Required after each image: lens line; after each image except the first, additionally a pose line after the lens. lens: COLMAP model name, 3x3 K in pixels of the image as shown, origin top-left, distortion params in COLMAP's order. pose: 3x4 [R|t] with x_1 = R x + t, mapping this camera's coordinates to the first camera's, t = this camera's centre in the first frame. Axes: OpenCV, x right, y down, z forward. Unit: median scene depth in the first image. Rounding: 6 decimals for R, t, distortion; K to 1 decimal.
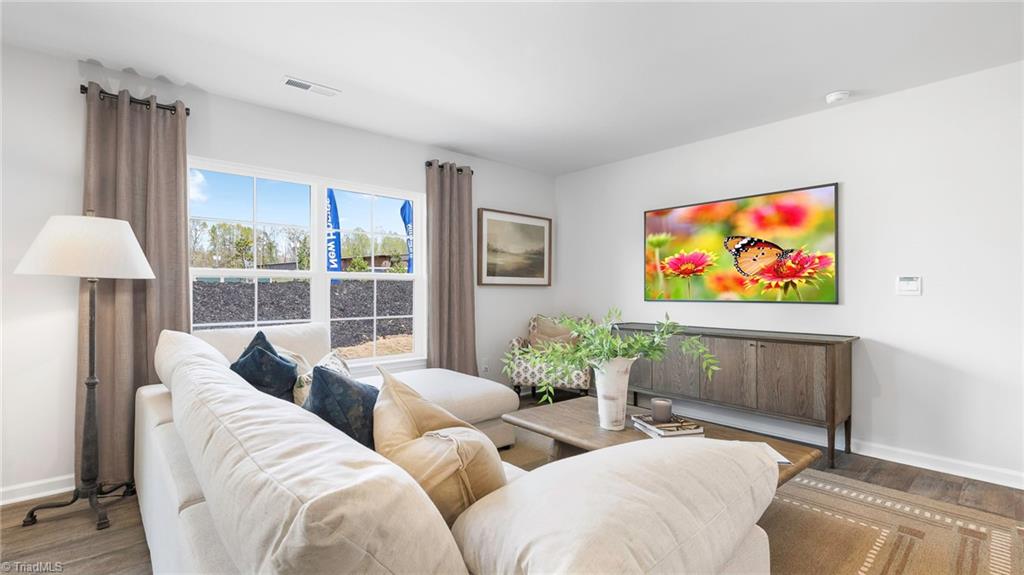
lens RADIAL K [[460.6, 0, 515.4], [0, 460.6, 288.2], [0, 0, 1]] dist [0.001507, -0.000363]
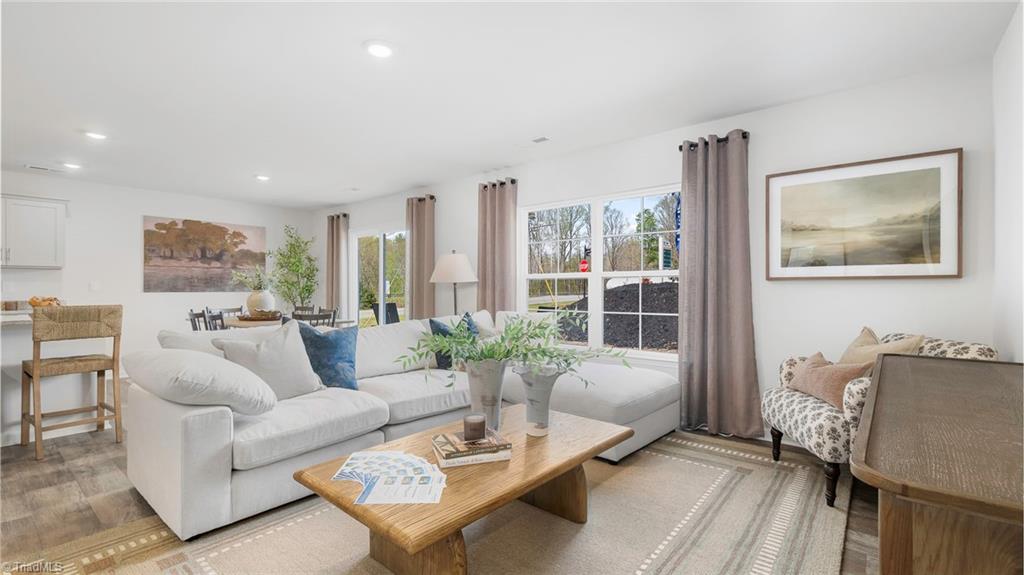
lens RADIAL K [[460.6, 0, 521.5], [0, 460.6, 286.0], [0, 0, 1]] dist [0.001507, -0.000363]
pose [[0.147200, -0.012870, -0.989023, 0.589519], [0.002527, 0.999917, -0.012636, 0.011477], [0.989104, -0.000639, 0.147220, 0.485827]]
